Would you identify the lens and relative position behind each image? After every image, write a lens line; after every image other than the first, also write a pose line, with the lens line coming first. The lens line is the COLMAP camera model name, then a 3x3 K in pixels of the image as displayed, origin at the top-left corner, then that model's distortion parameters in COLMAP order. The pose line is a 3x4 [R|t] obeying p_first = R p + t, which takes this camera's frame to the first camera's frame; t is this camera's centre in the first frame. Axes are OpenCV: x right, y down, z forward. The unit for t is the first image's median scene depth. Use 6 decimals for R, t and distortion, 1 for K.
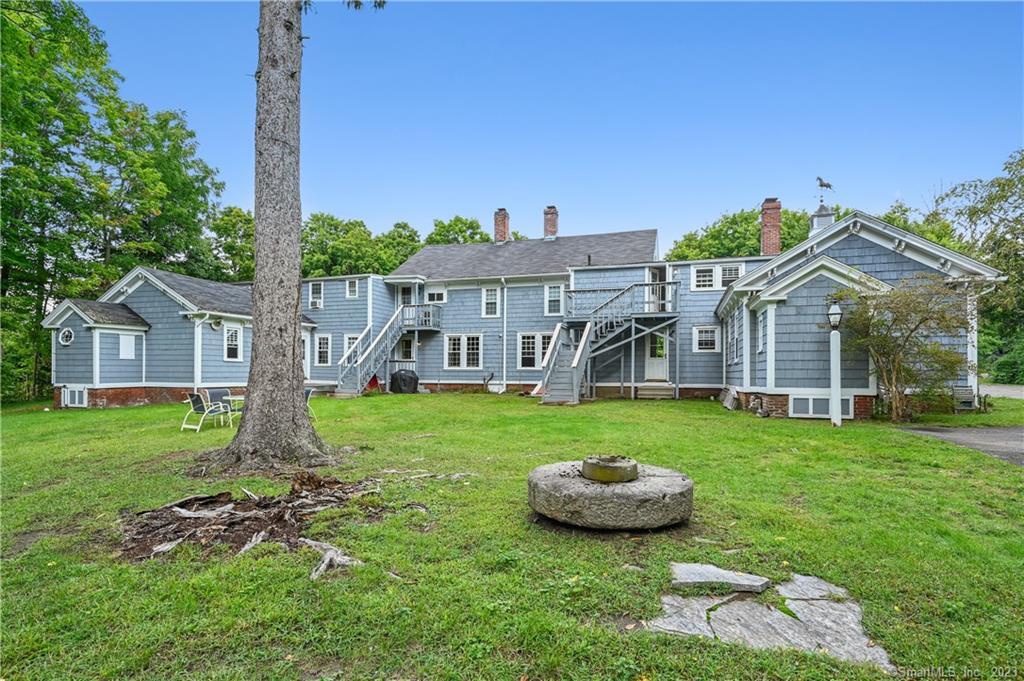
lens RADIAL K [[550.7, 0, 512.8], [0, 550.7, 368.8], [0, 0, 1]] dist [-0.002382, -0.000267]
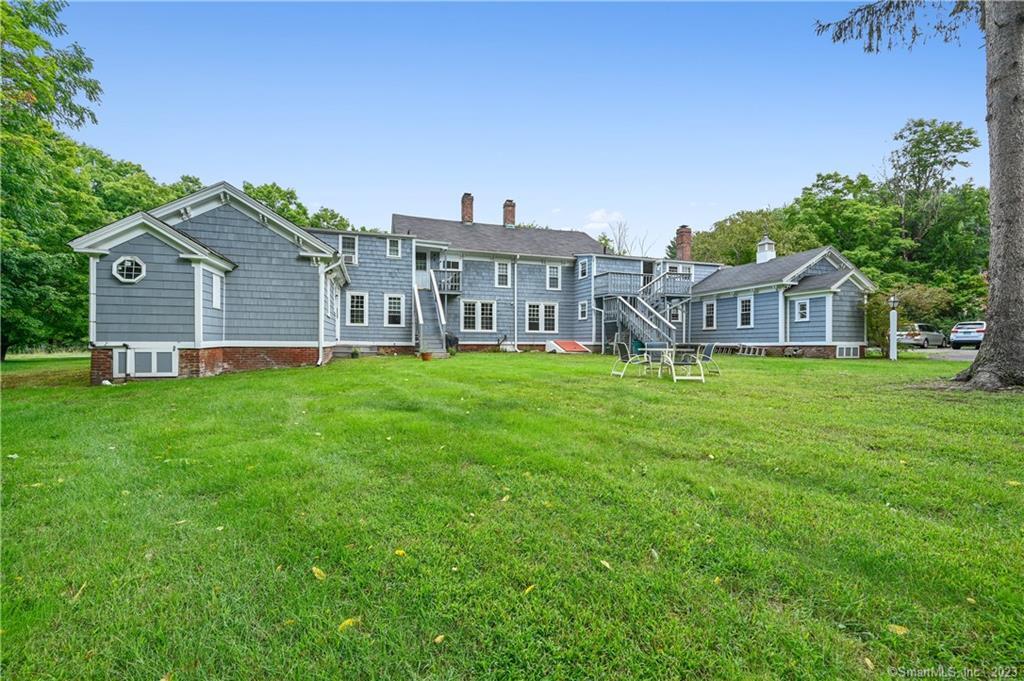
lens RADIAL K [[434.6, 0, 512.0], [0, 434.6, 340.5], [0, 0, 1]] dist [-0.000720, -0.000214]
pose [[0.807185, 0.003039, 0.590291, -0.577831], [-0.006421, 0.999973, 0.003632, 0.016024], [-0.590263, -0.006722, 0.807183, 0.245555]]
